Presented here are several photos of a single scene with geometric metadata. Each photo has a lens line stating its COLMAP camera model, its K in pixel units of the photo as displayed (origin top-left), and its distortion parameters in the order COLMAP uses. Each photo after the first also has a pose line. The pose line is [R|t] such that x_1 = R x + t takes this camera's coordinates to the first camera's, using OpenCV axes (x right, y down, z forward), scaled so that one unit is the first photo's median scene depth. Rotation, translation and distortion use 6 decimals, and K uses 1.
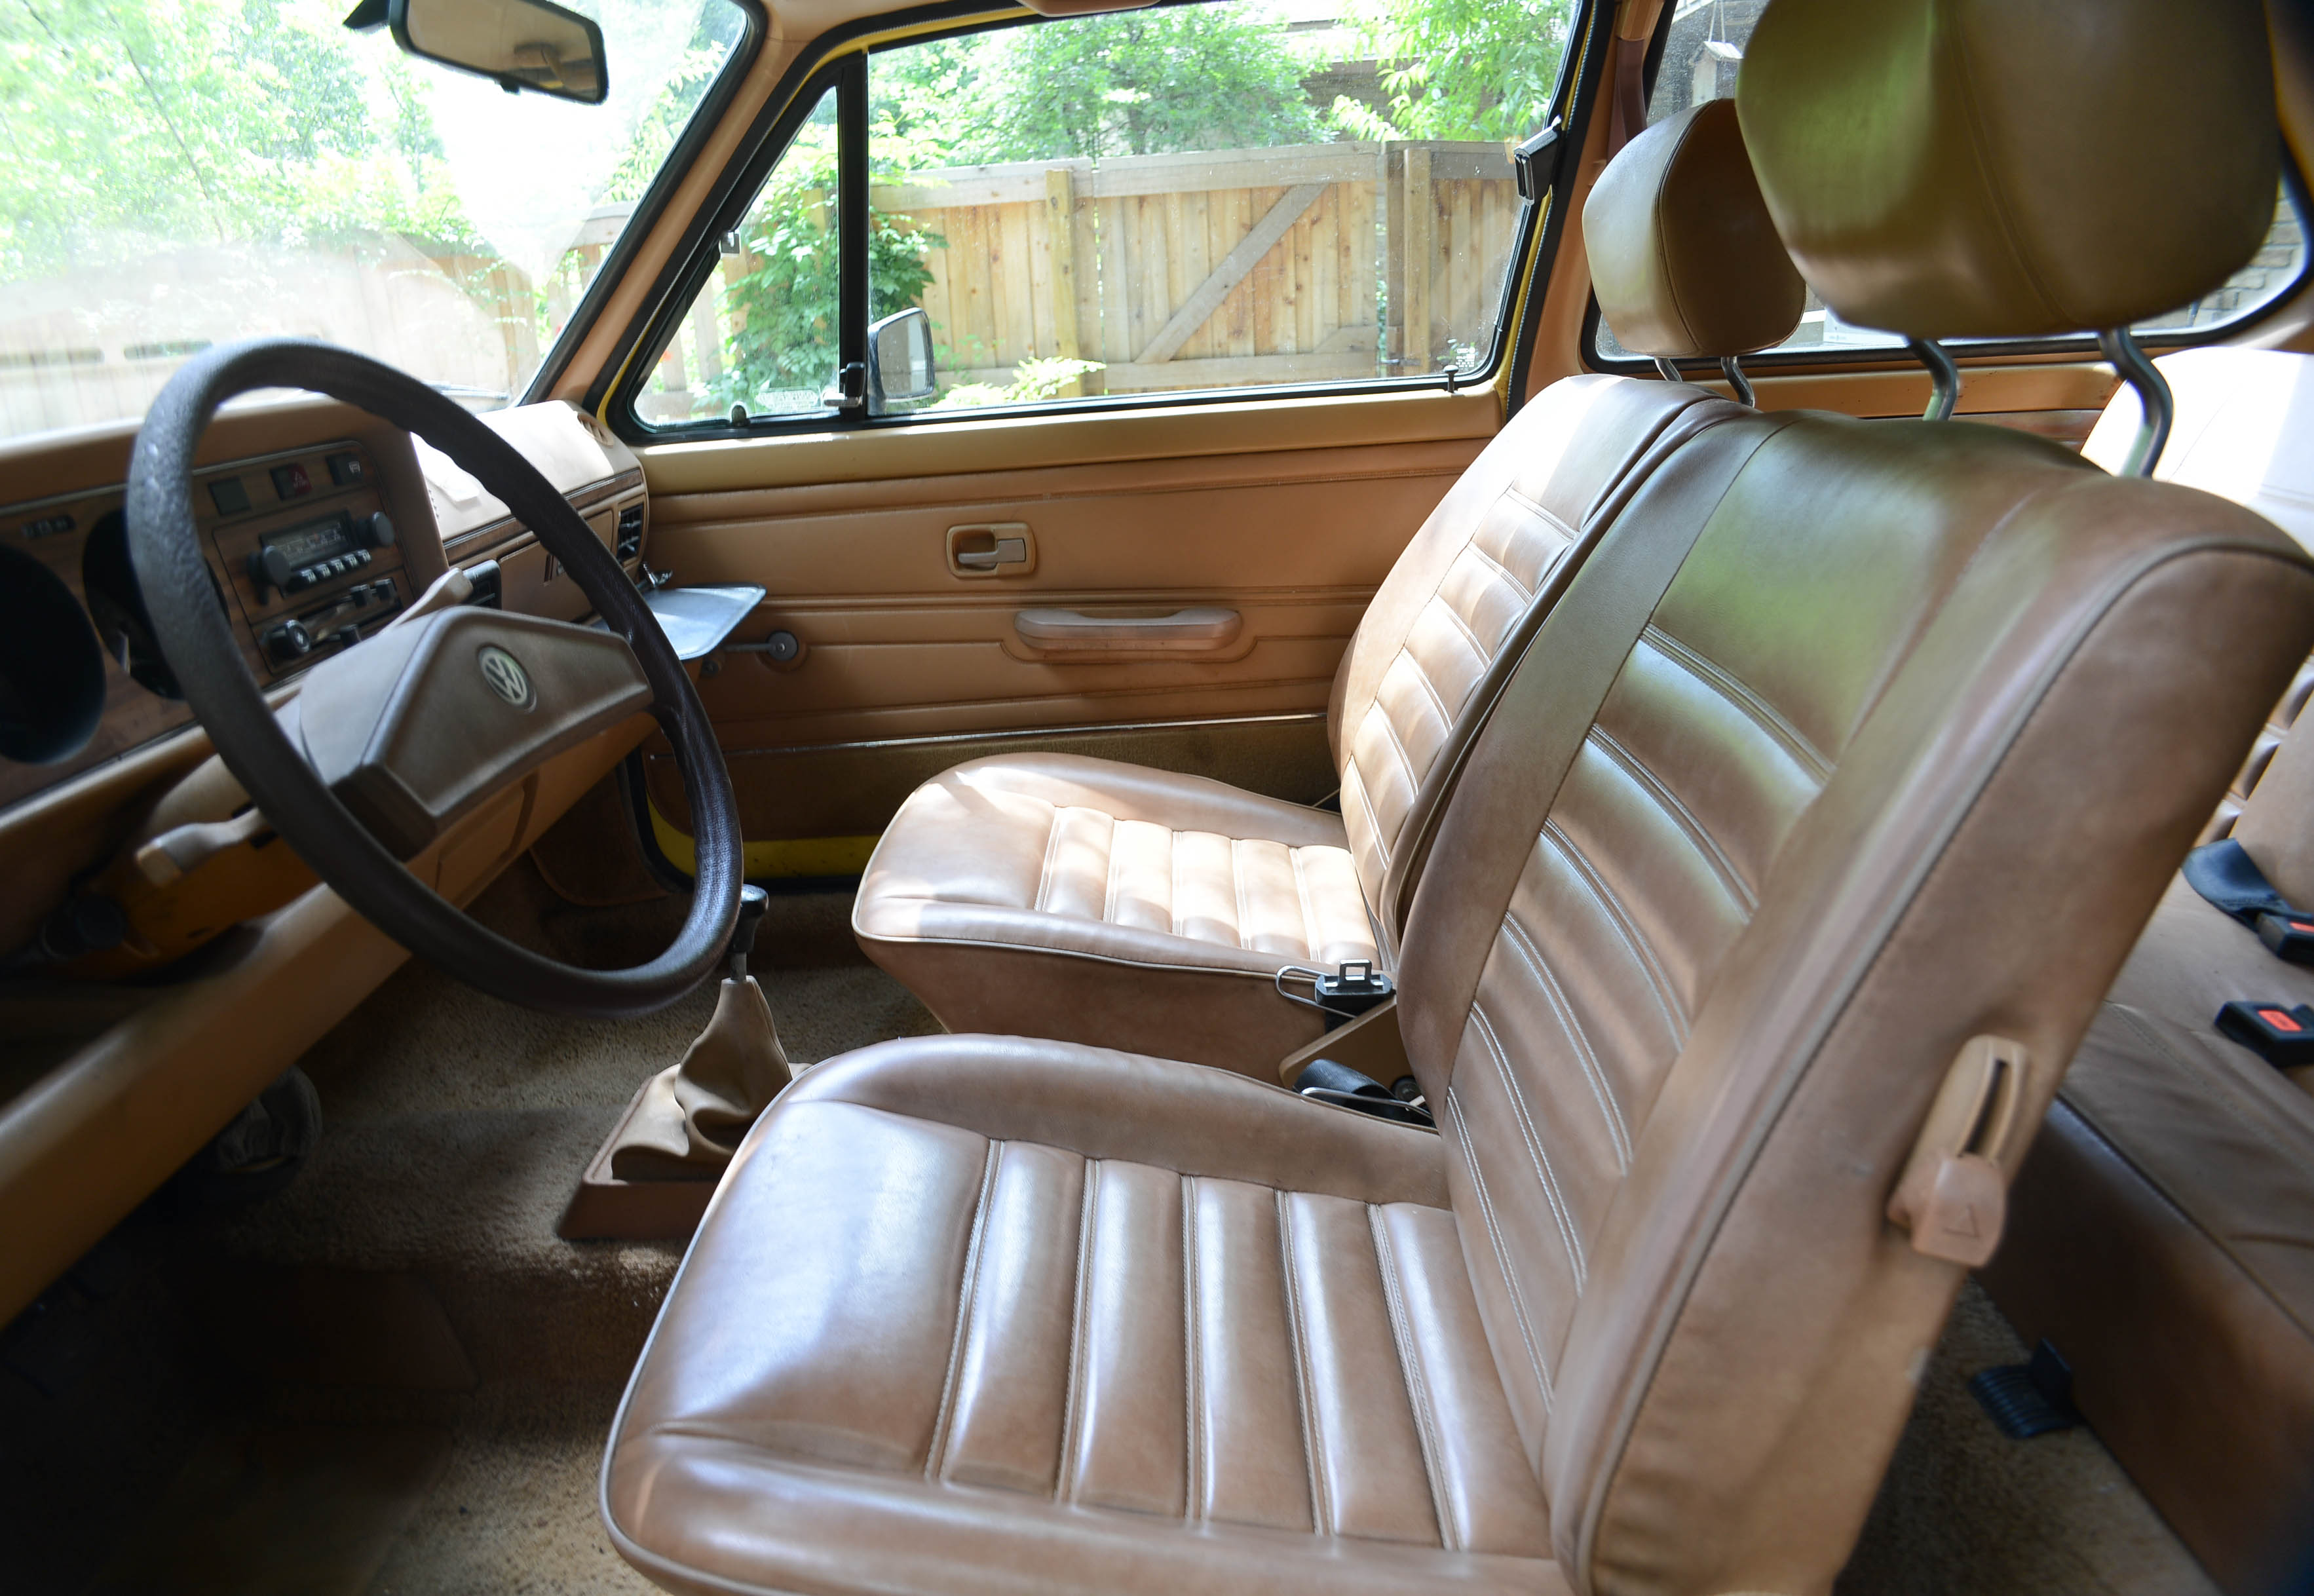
lens RADIAL K [[1509.8, 0, 1126.4], [0, 1509.8, 787.0], [0, 0, 1]] dist [-0.070137, 0.014250]
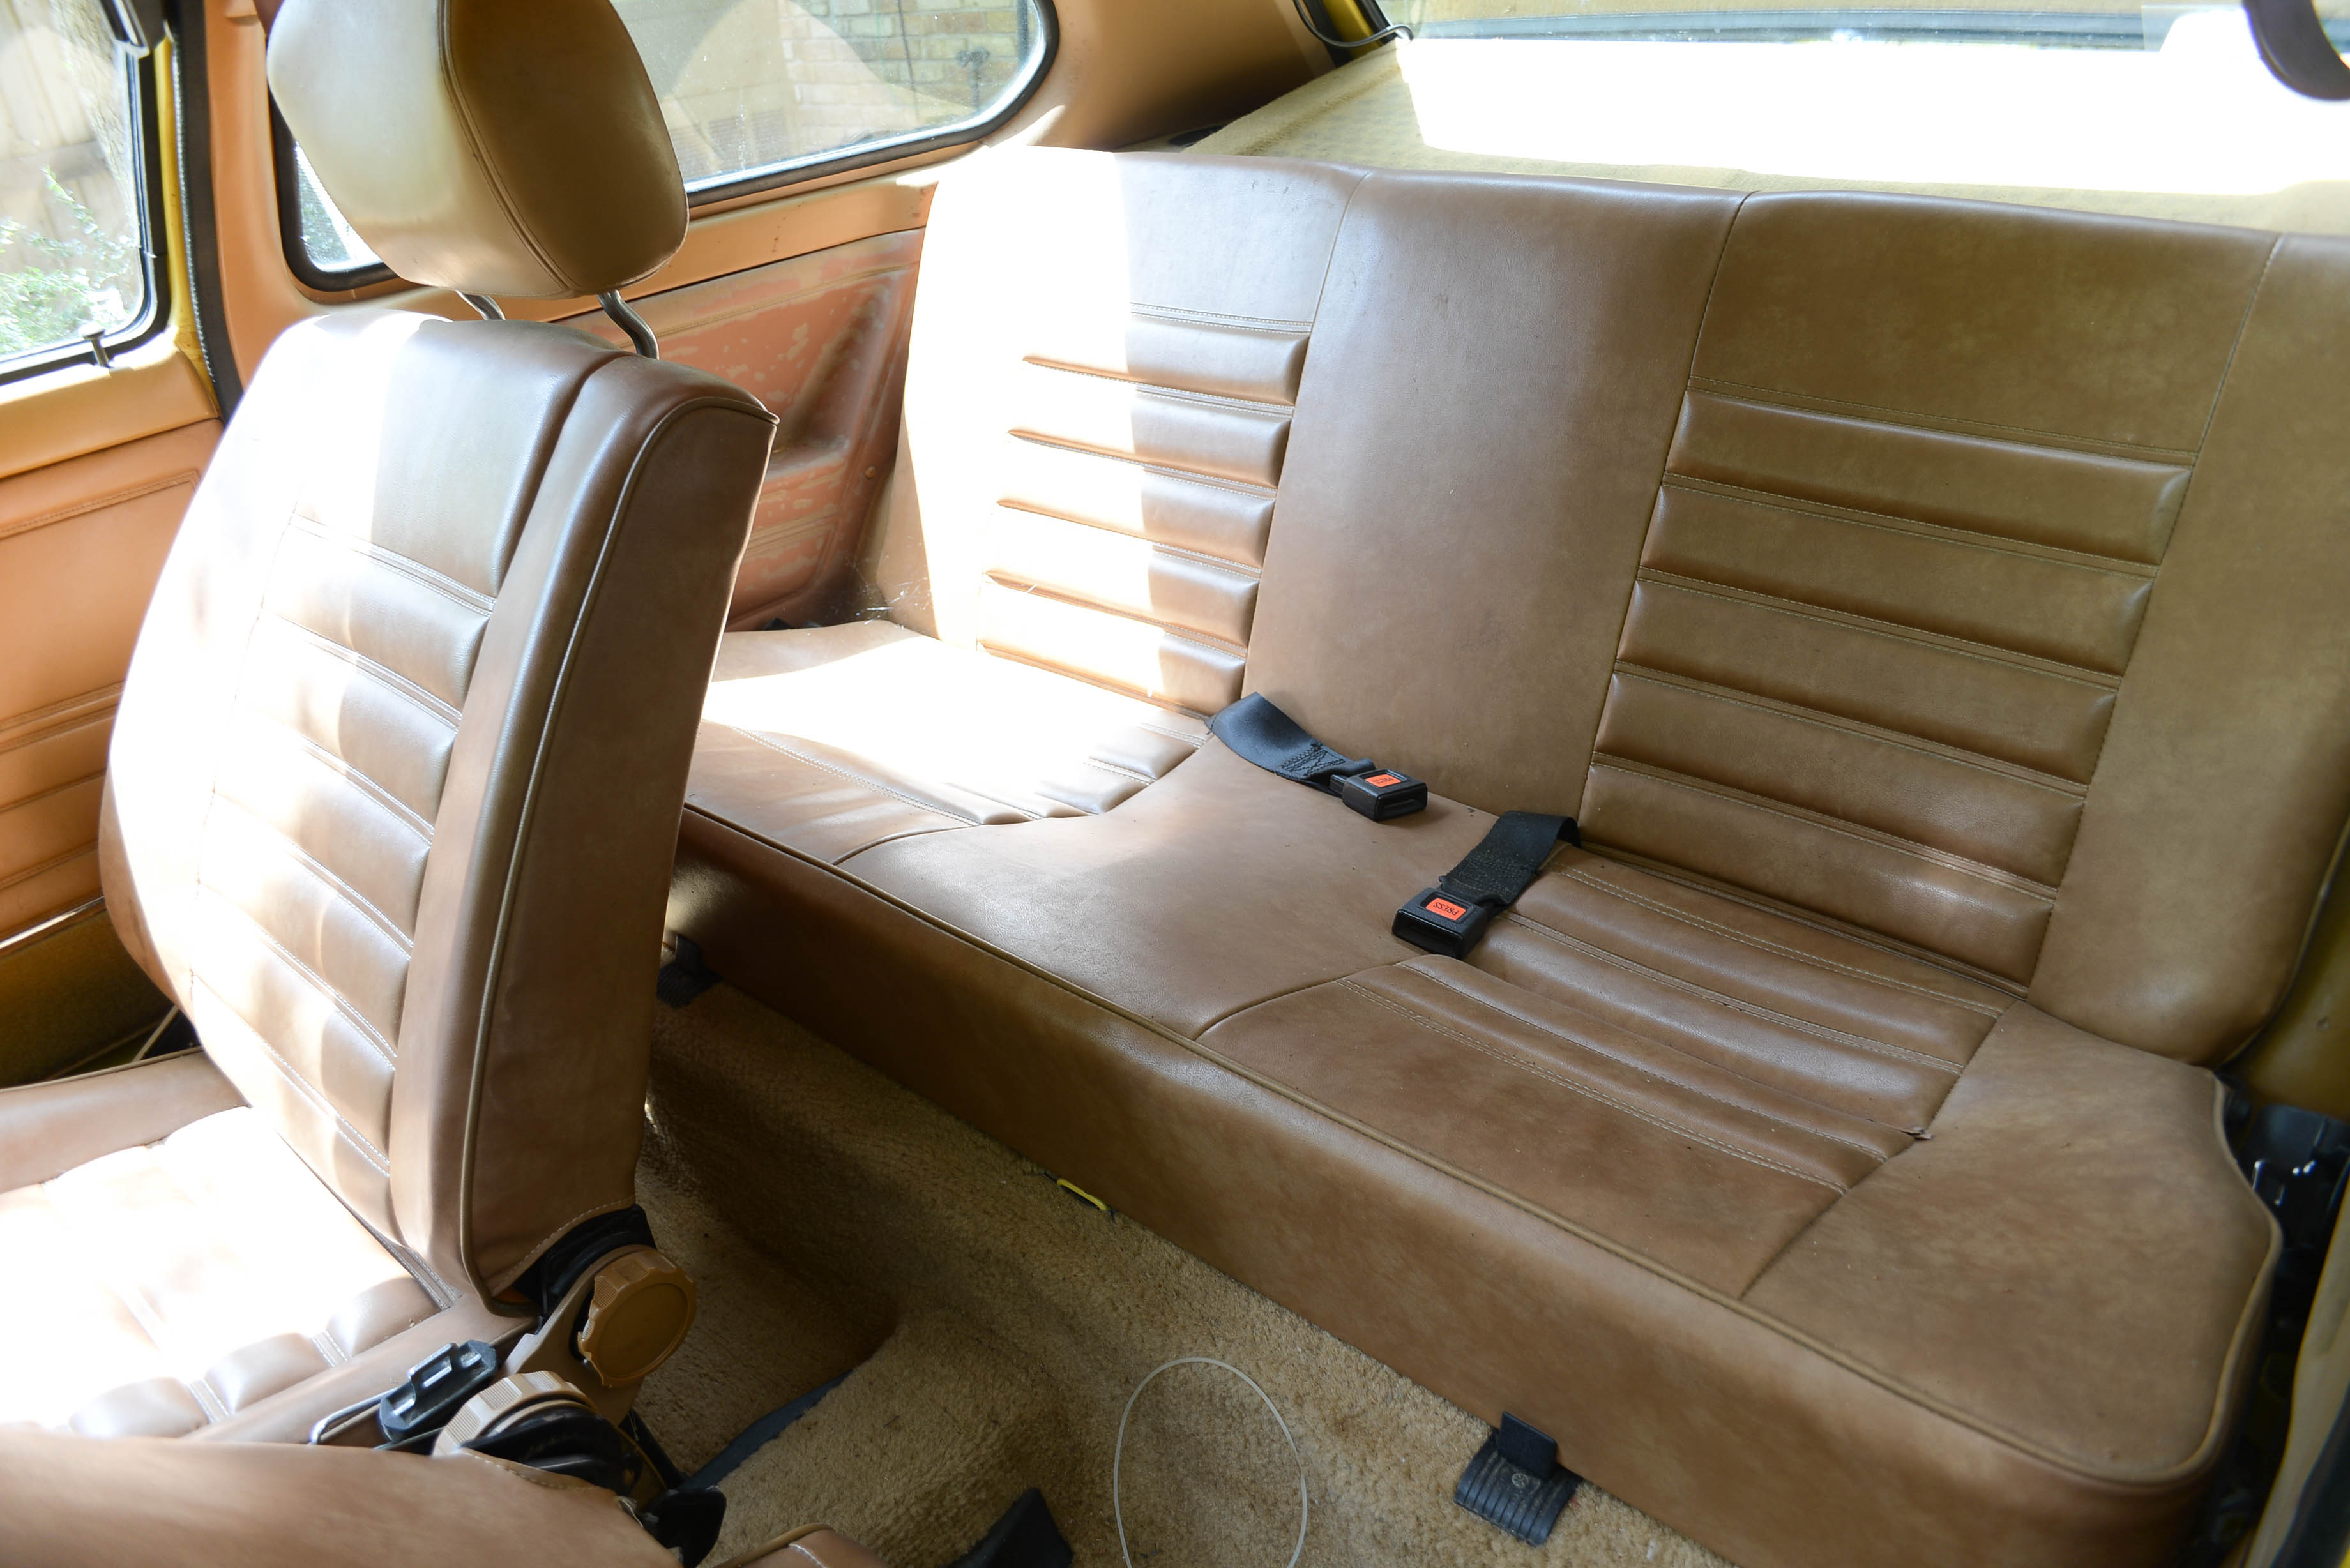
lens RADIAL K [[1608.4, 0, 1163.6], [0, 1608.4, 786.5], [0, 0, 1]] dist [-0.047666, 0.010276]
pose [[0.638770, -0.369902, 0.674645, -0.008571], [0.282153, 0.928379, 0.241873, -0.135617], [-0.715795, 0.035852, 0.697390, 0.233461]]
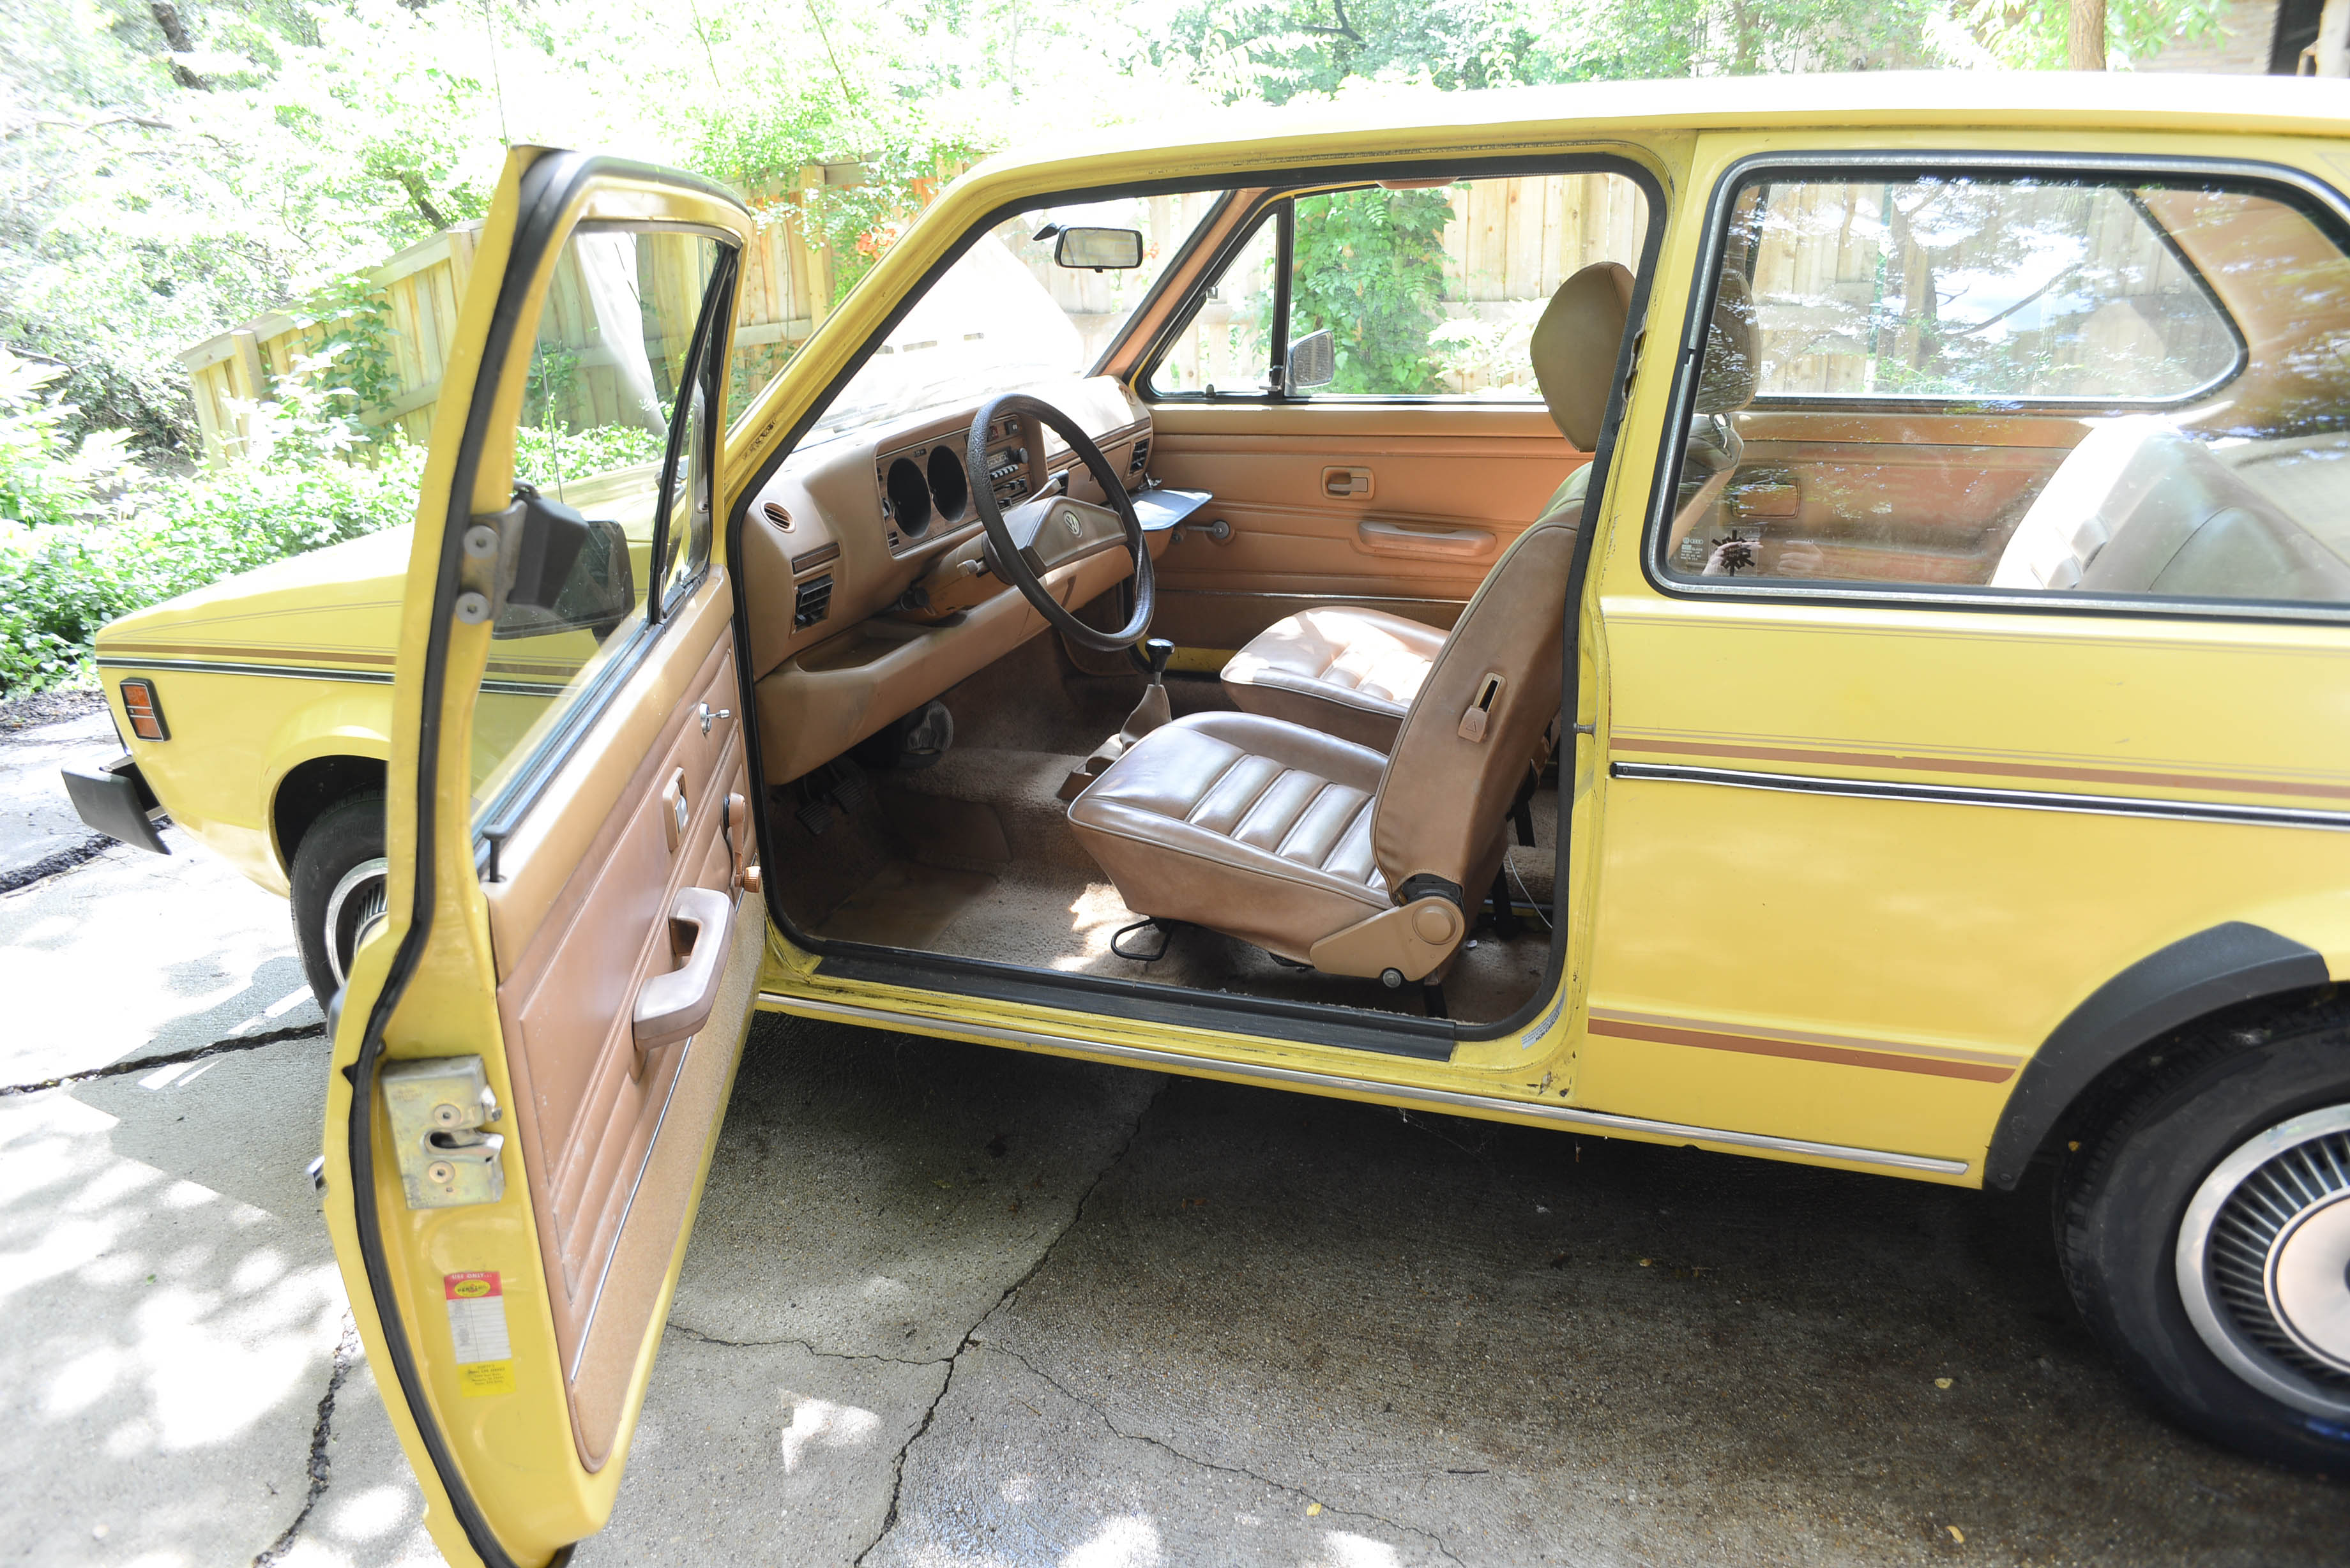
lens RADIAL K [[1713.0, 0, 1199.0], [0, 1713.0, 756.8], [0, 0, 1]] dist [-0.041385, 0.015284]
pose [[0.950999, 0.129164, -0.280922, 0.334171], [-0.122834, 0.991617, 0.040105, 0.088581], [0.283747, -0.003633, 0.958892, -0.878881]]
